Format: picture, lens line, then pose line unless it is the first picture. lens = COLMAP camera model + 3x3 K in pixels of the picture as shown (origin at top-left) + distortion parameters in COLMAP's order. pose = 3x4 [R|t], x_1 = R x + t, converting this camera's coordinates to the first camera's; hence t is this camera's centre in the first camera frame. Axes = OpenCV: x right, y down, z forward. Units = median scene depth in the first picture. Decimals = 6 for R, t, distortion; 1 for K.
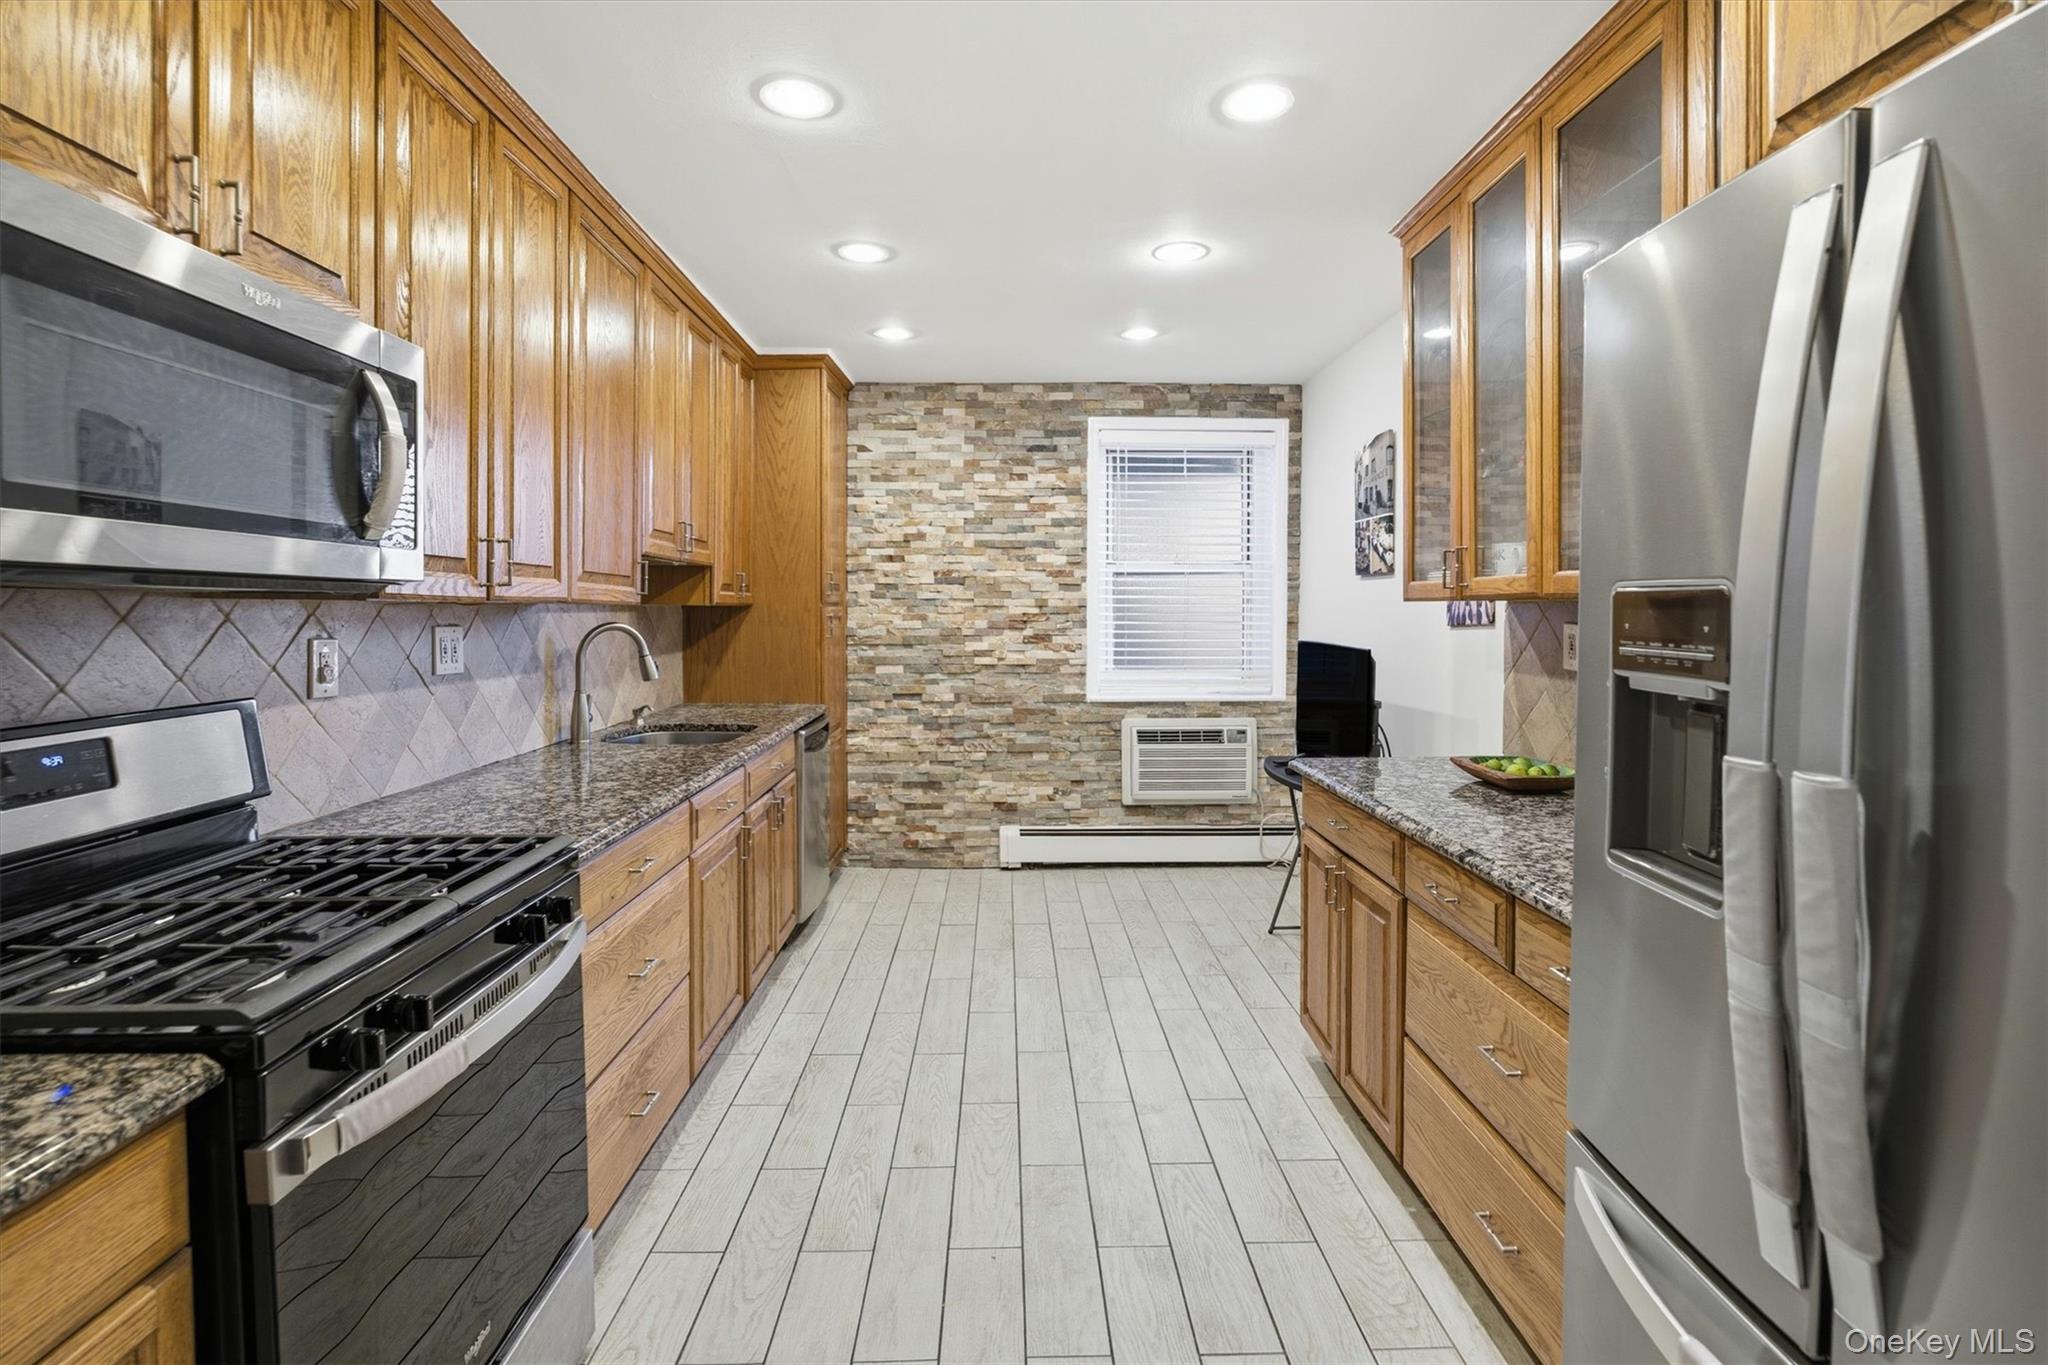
lens RADIAL K [[948.4, 0, 1024.1], [0, 948.4, 610.3], [0, 0, 1]] dist [-0.001145, -0.000192]
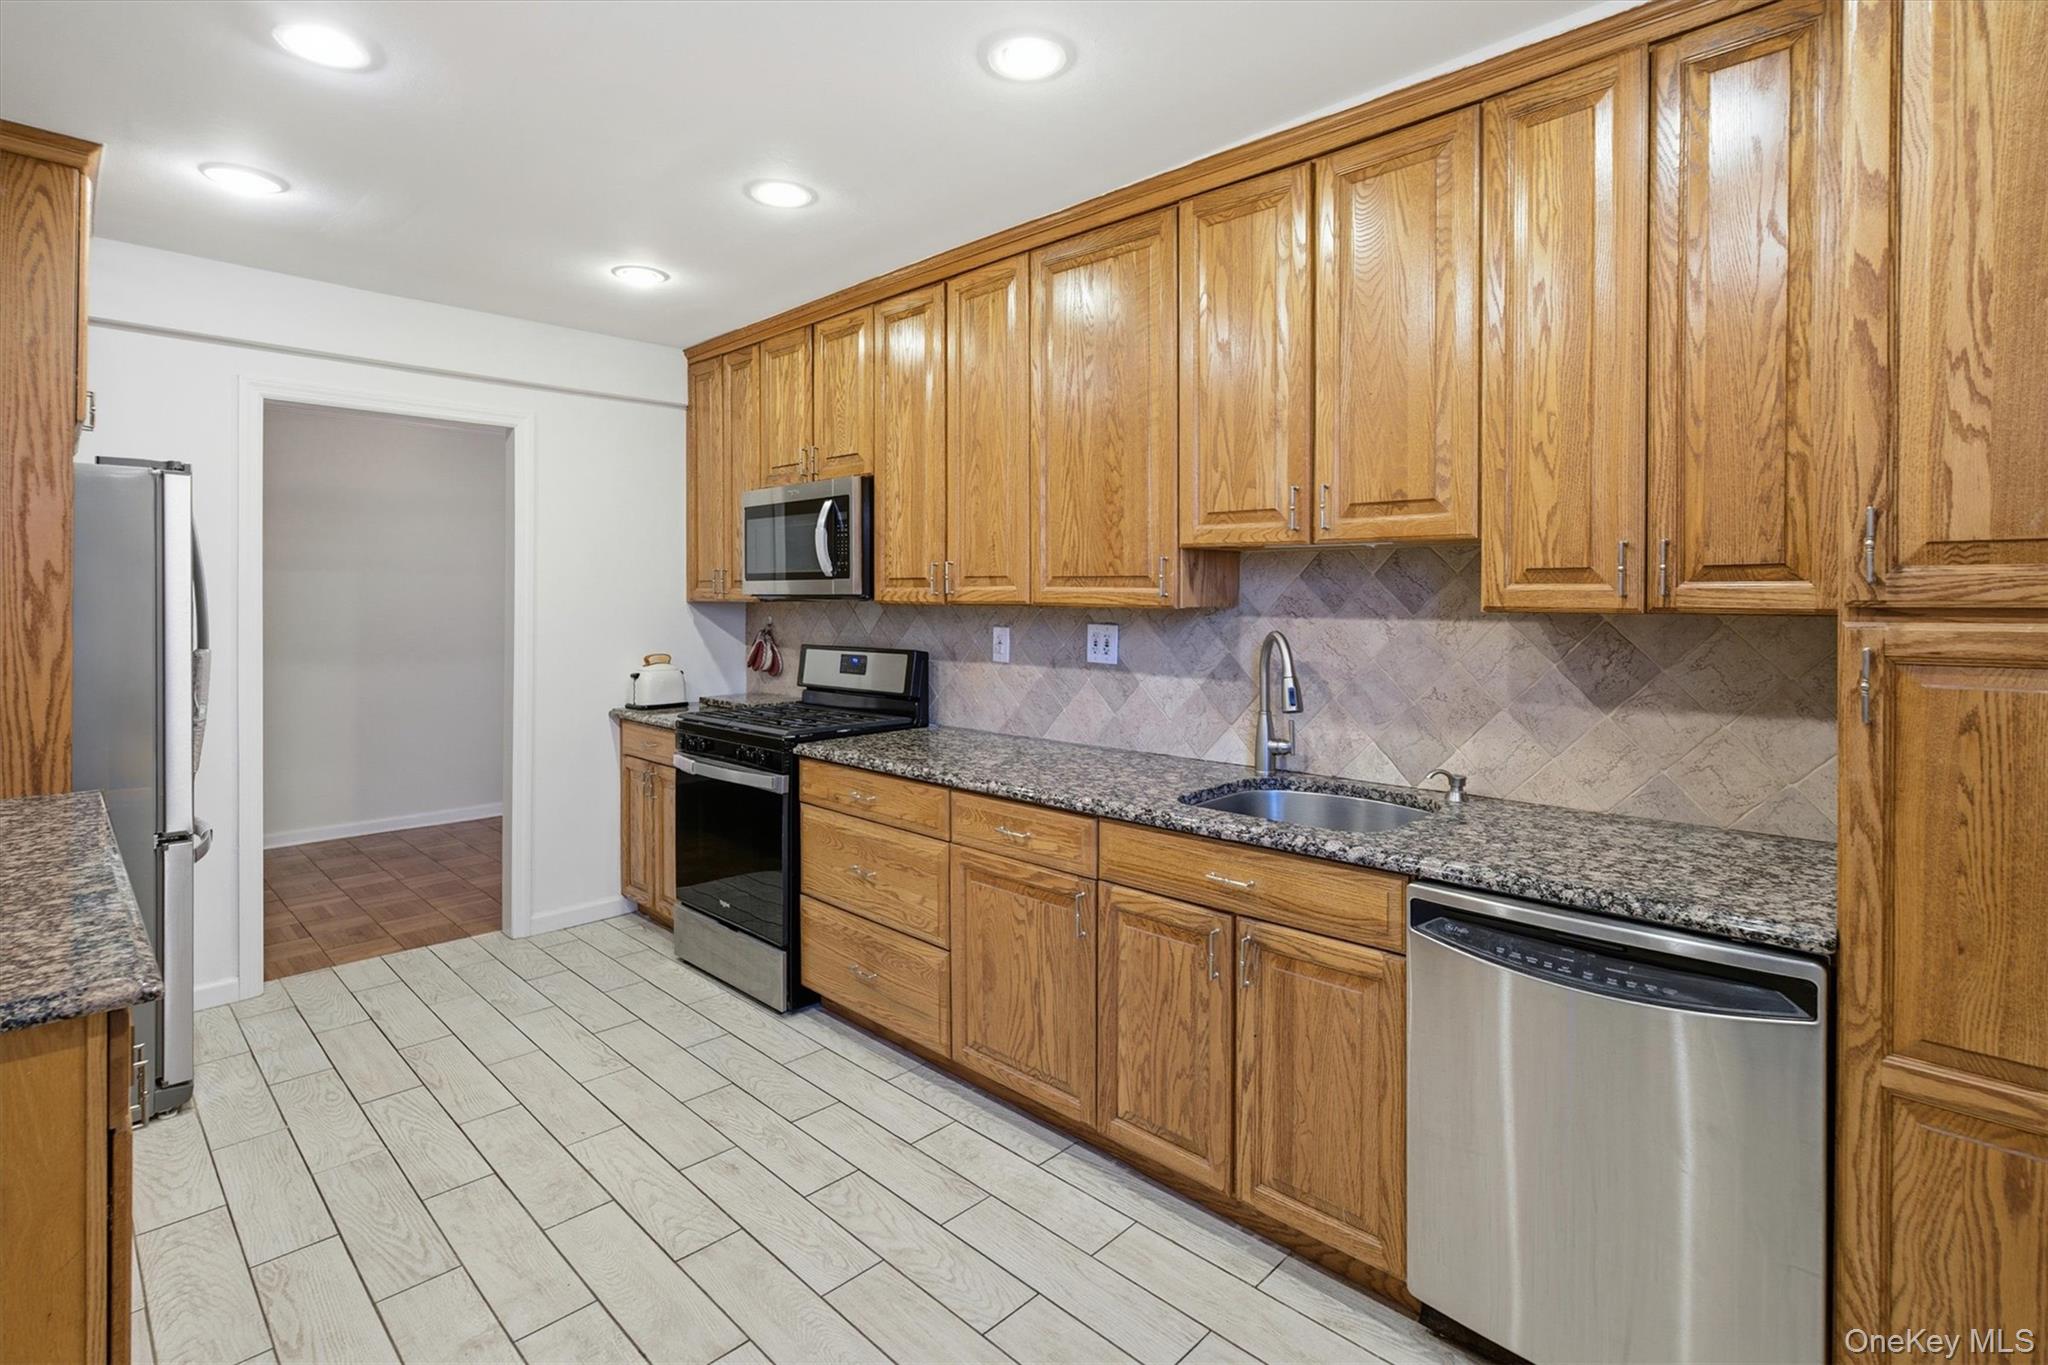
lens RADIAL K [[948.4, 0, 1005.2], [0, 948.4, 602.1], [0, 0, 1]] dist [-0.001145, -0.000192]
pose [[-0.708550, 0.001718, -0.705658, 0.397816], [-0.004439, 0.999966, 0.006891, -0.022982], [0.705647, 0.008015, -0.708519, 1.996409]]
